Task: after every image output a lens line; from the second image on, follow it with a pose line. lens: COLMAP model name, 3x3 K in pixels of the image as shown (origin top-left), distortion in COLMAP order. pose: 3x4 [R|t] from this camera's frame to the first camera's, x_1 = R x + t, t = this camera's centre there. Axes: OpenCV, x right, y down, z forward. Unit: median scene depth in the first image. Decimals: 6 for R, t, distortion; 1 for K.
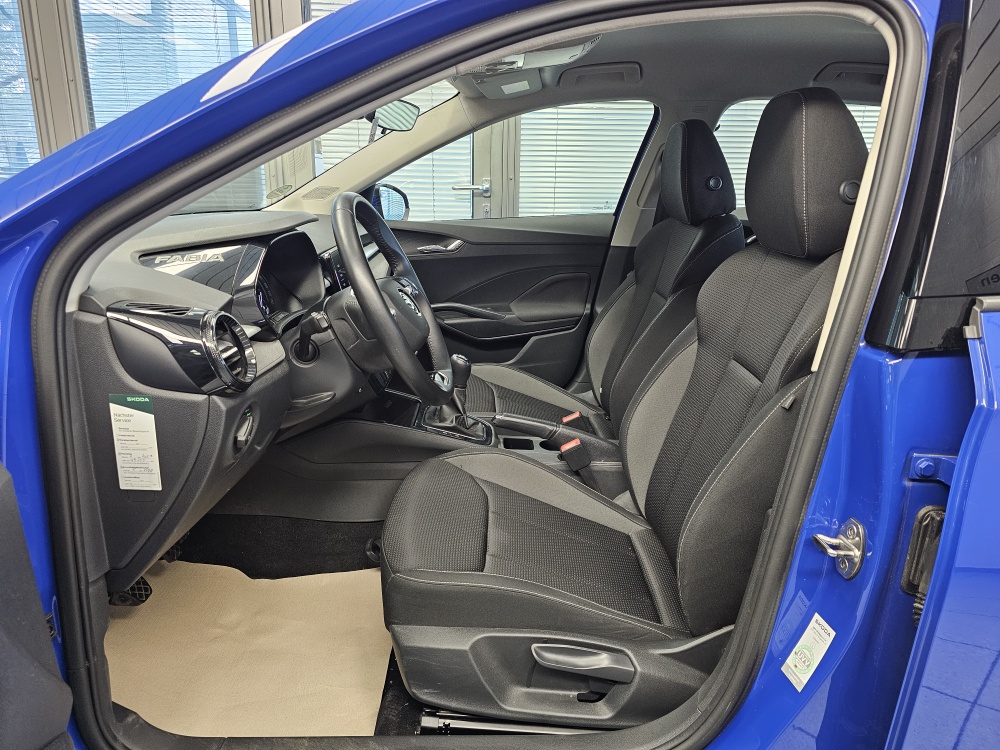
lens RADIAL K [[670.7, 0, 497.9], [0, 670.7, 356.0], [0, 0, 1]] dist [0.070193, -0.086411]
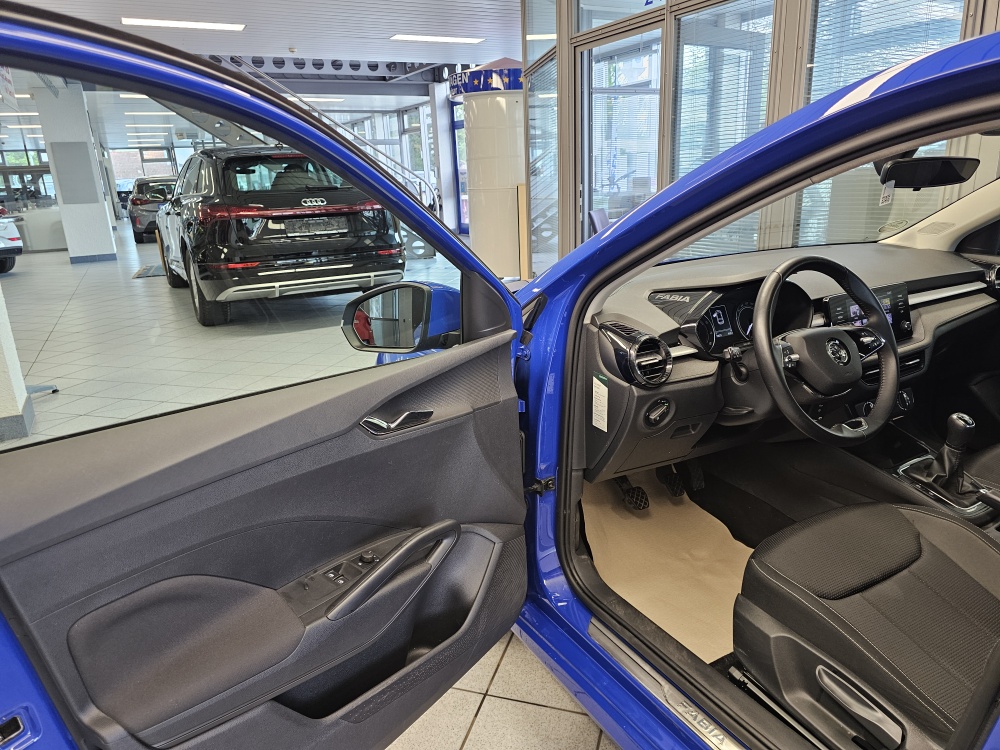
lens RADIAL K [[675.4, 0, 500.0], [0, 675.4, 375.0], [0, 0, 1]] dist [0.078458, -0.085977]
pose [[0.471975, 0.214848, -0.855032, 0.735282], [-0.180086, 0.972896, 0.145058, -0.130036], [0.863023, 0.085516, 0.497874, -0.090320]]
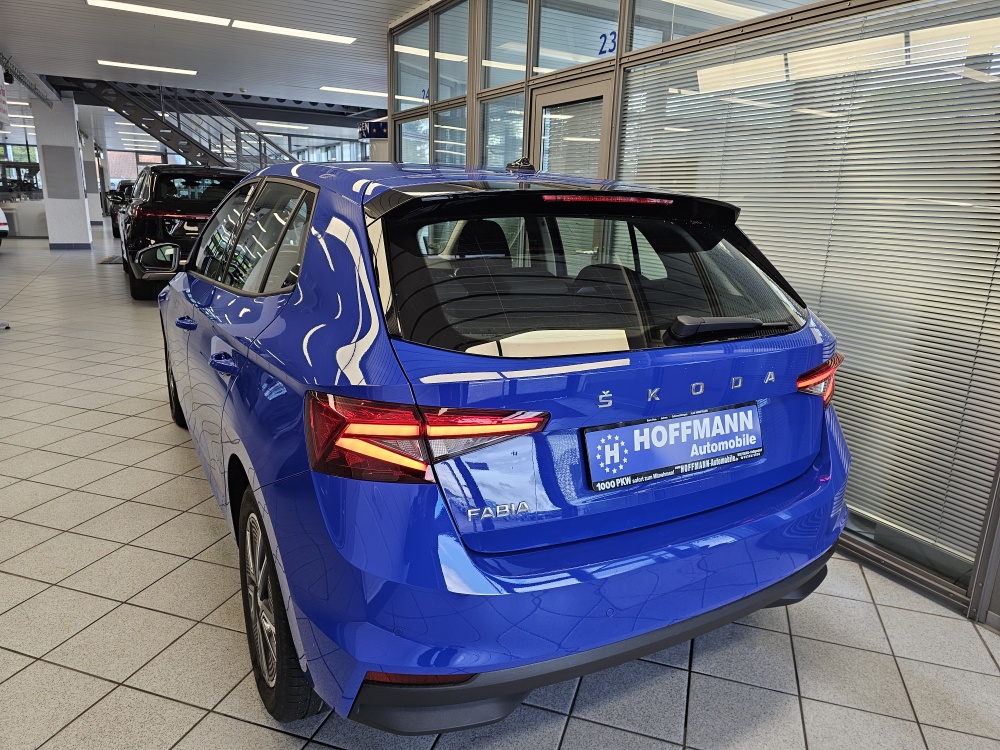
lens RADIAL K [[675.4, 0, 500.0], [0, 675.4, 375.0], [0, 0, 1]] dist [0.078458, -0.085977]
pose [[0.469750, 0.216705, -0.855789, 3.136300], [-0.256857, 0.961014, 0.102359, -0.243060], [0.844606, 0.171732, 0.507098, 0.327767]]
